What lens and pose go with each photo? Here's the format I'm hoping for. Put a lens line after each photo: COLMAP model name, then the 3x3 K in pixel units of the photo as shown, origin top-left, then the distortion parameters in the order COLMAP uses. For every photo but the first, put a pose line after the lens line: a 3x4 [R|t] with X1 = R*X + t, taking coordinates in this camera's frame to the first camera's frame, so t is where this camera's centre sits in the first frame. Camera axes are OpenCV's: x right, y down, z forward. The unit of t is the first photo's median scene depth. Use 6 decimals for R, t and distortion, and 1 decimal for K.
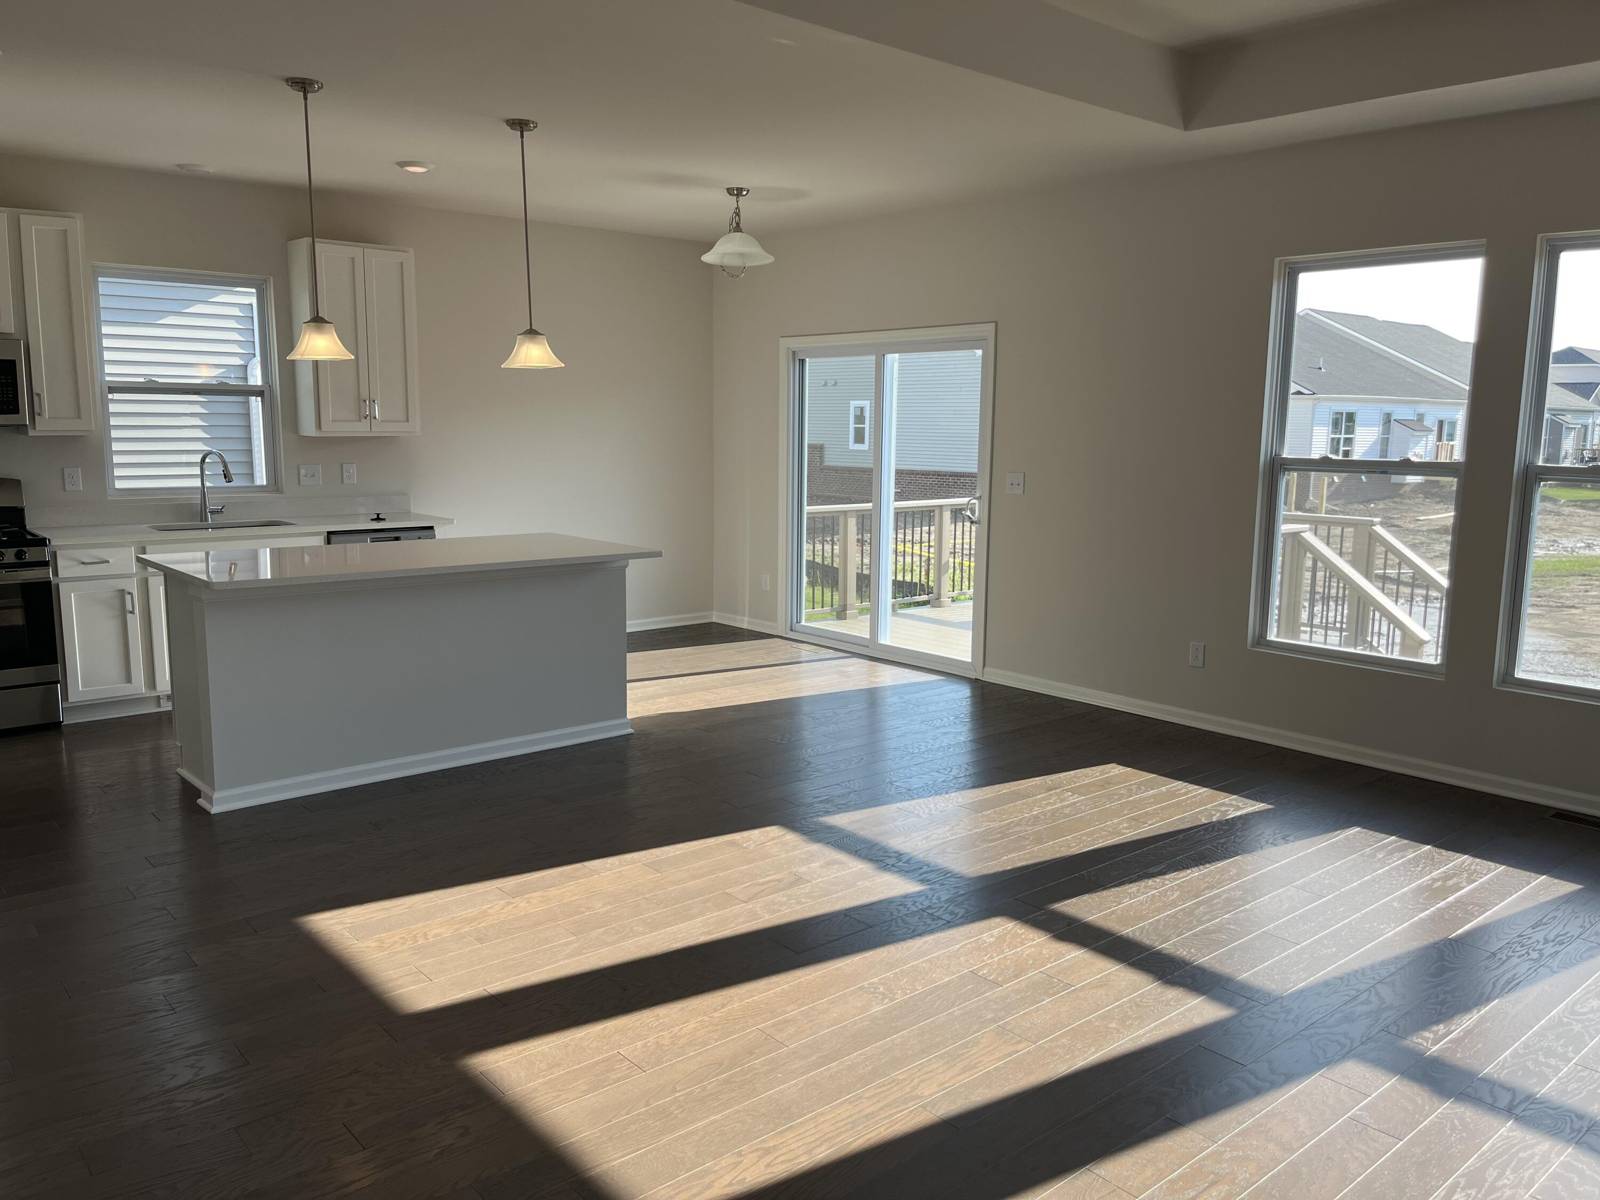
lens RADIAL K [[1231.3, 0, 801.1], [0, 1231.3, 567.9], [0, 0, 1]] dist [0.007554, 0.002730]
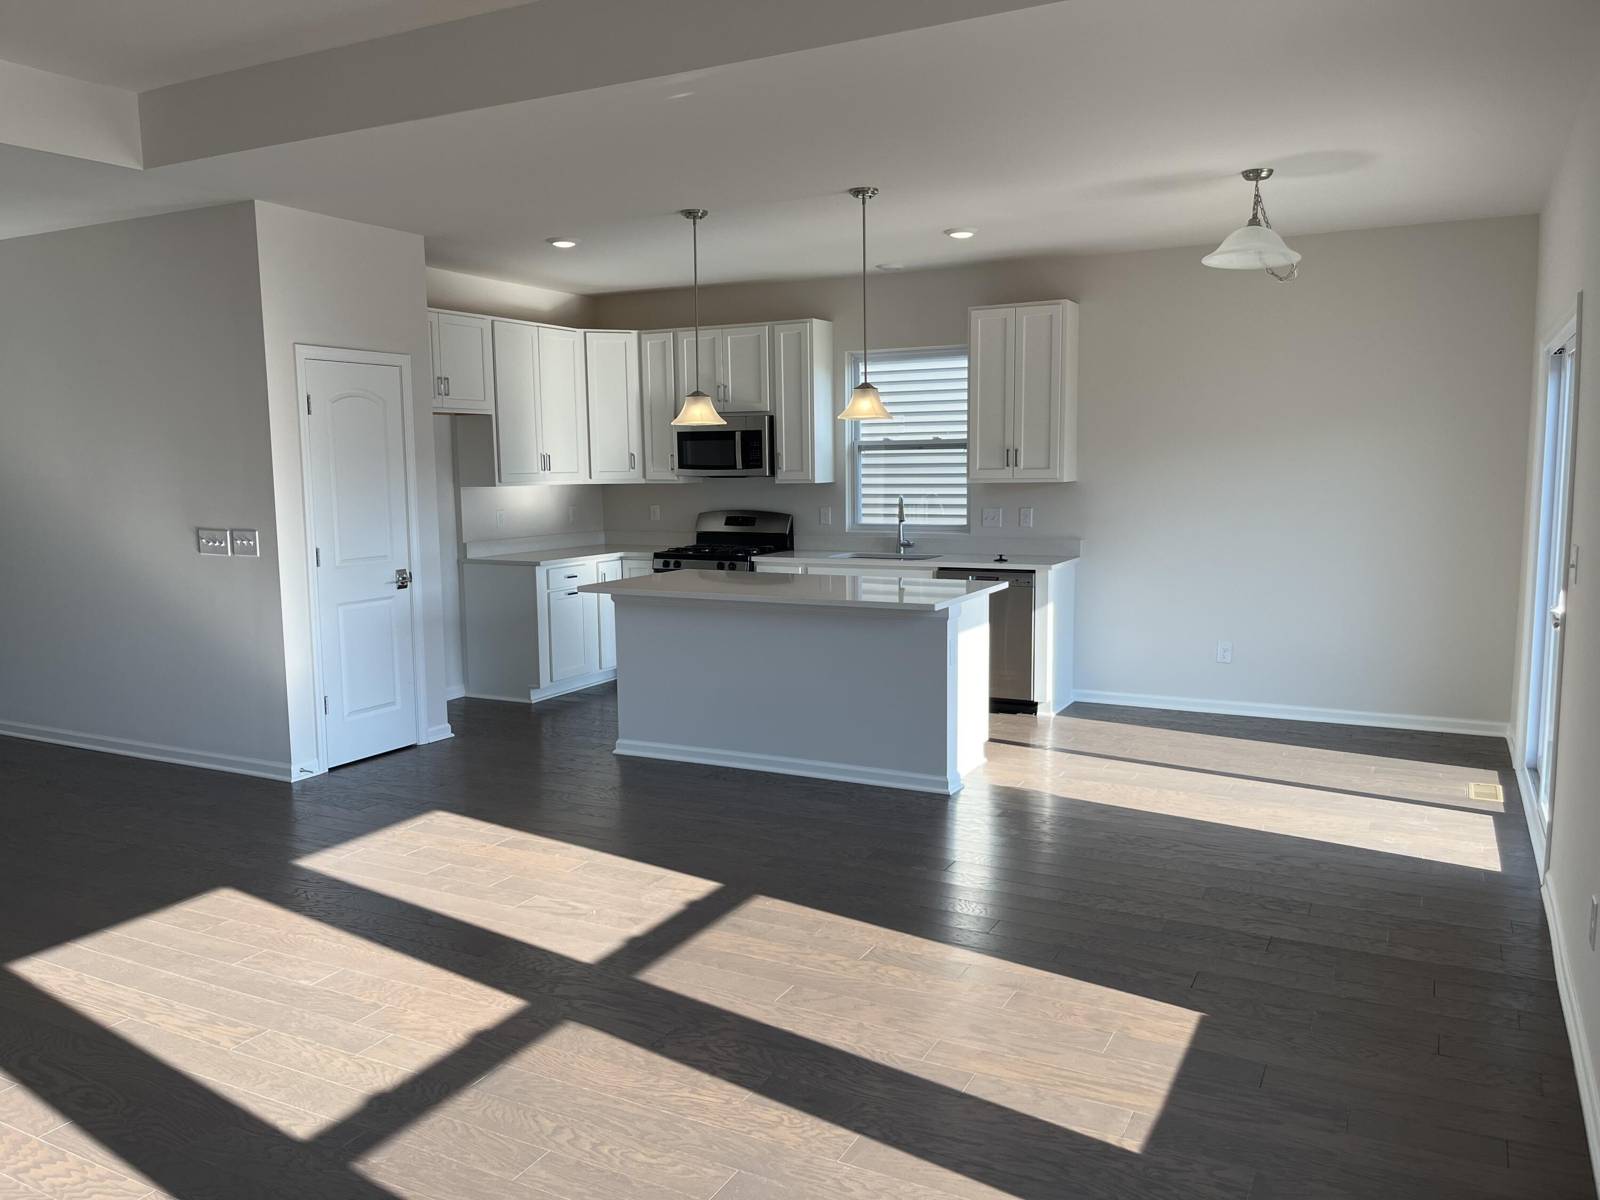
lens RADIAL K [[1204.4, 0, 800.0], [0, 1204.4, 600.0], [0, 0, 1]] dist [0.001562, -0.003706]
pose [[0.361884, 0.091786, -0.927693, 0.736703], [-0.096623, 0.993474, 0.060603, -0.066909], [0.927202, 0.067705, 0.368392, 0.586050]]
